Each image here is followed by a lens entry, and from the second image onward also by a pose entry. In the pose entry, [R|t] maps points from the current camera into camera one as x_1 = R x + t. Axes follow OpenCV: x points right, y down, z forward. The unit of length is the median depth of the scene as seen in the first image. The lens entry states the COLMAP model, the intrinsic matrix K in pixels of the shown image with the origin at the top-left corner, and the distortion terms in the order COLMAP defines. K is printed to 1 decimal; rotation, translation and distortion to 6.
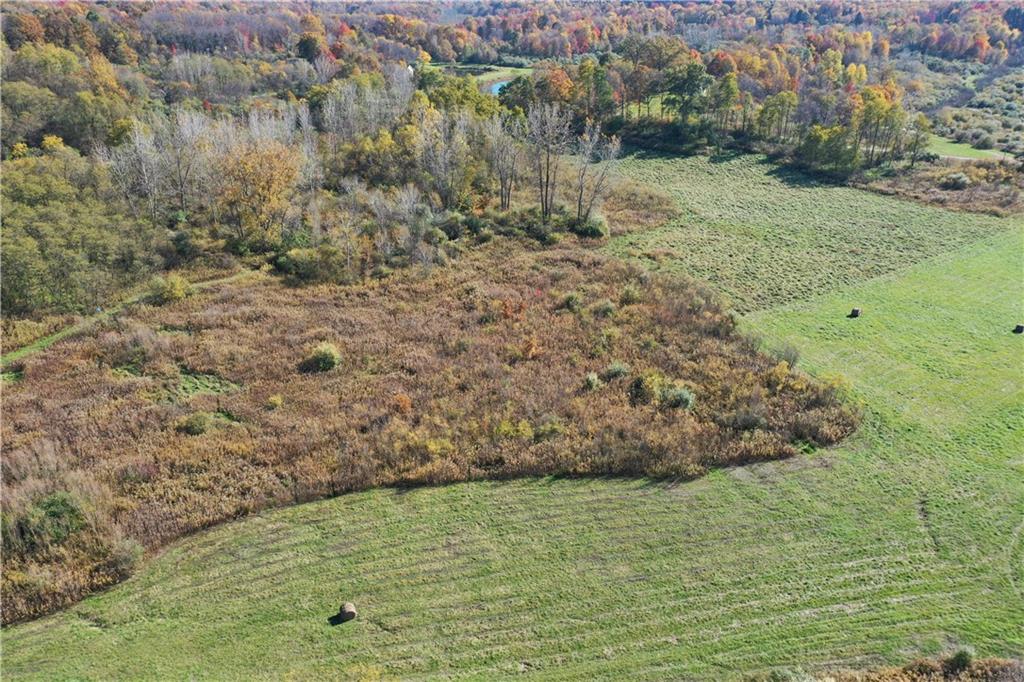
lens RADIAL K [[808.3, 0, 512.0], [0, 808.3, 341.0], [0, 0, 1]] dist [-0.003494, 0.004029]
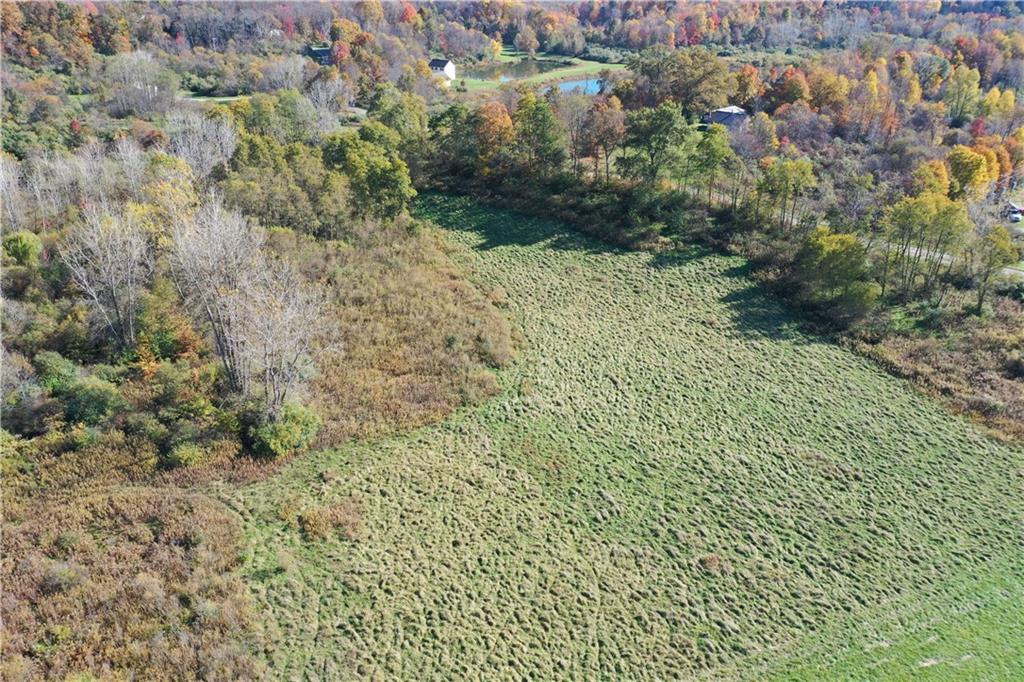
lens RADIAL K [[808.3, 0, 512.0], [0, 808.3, 341.0], [0, 0, 1]] dist [-0.003494, 0.004029]
pose [[0.974652, 0.100820, -0.199720, 0.279845], [-0.093851, 0.994610, 0.044085, -0.185034], [0.203088, -0.024224, 0.978861, 0.348332]]
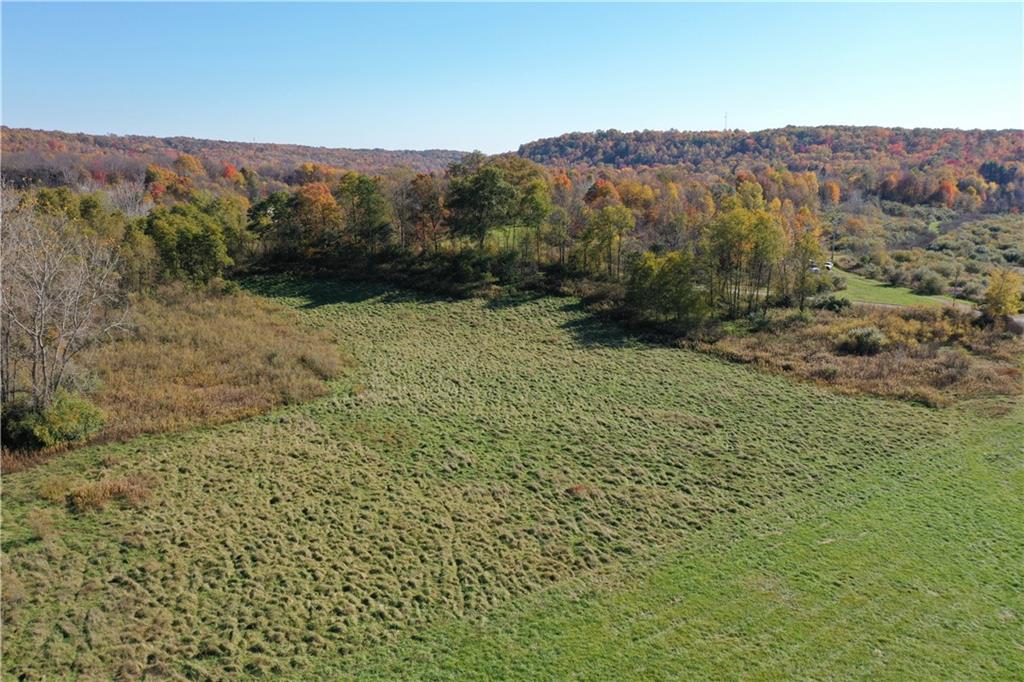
lens RADIAL K [[809.4, 0, 512.0], [0, 809.4, 341.0], [0, 0, 1]] dist [-0.003030, 0.002301]
pose [[0.999854, 0.010049, -0.013838, 0.282219], [-0.012577, 0.980348, -0.196874, -0.074164], [0.011588, 0.197019, 0.980331, 0.396993]]
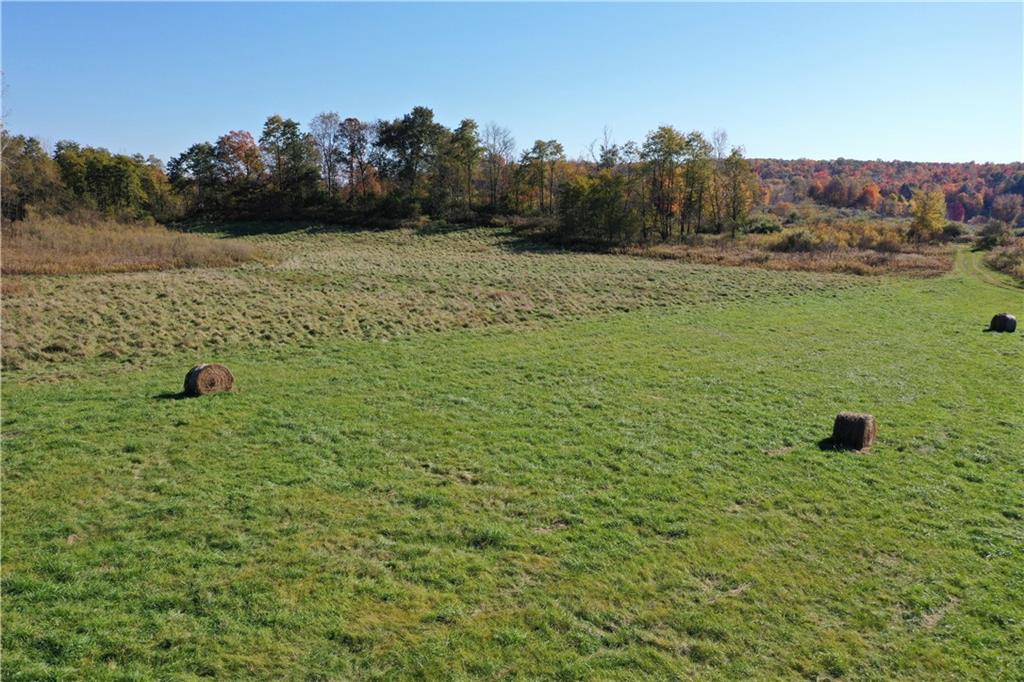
lens RADIAL K [[808.3, 0, 512.0], [0, 808.3, 341.0], [0, 0, 1]] dist [-0.003494, 0.004029]
pose [[0.998314, 0.004800, 0.057838, 0.292026], [0.009651, 0.968967, -0.247000, 0.007921], [-0.057229, 0.247142, 0.967288, 0.438547]]
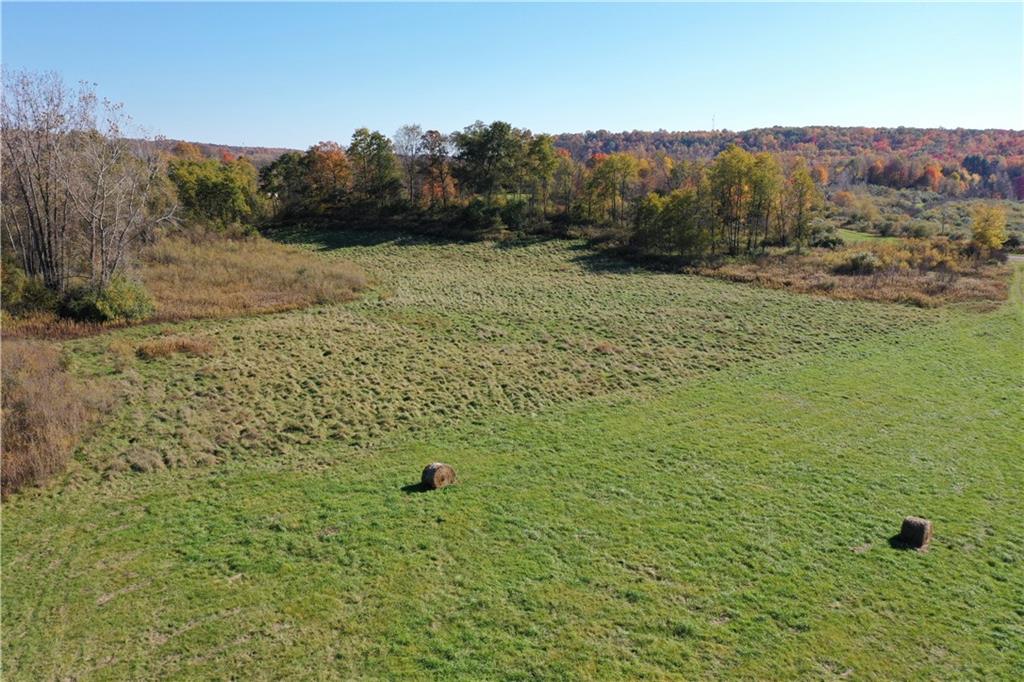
lens RADIAL K [[808.0, 0, 512.0], [0, 808.0, 341.0], [0, 0, 1]] dist [-0.003404, -0.000367]
pose [[0.999973, 0.007293, 0.000377, 0.264905], [-0.007060, 0.978661, -0.205361, -0.012534], [-0.001866, 0.205353, 0.978686, 0.381817]]
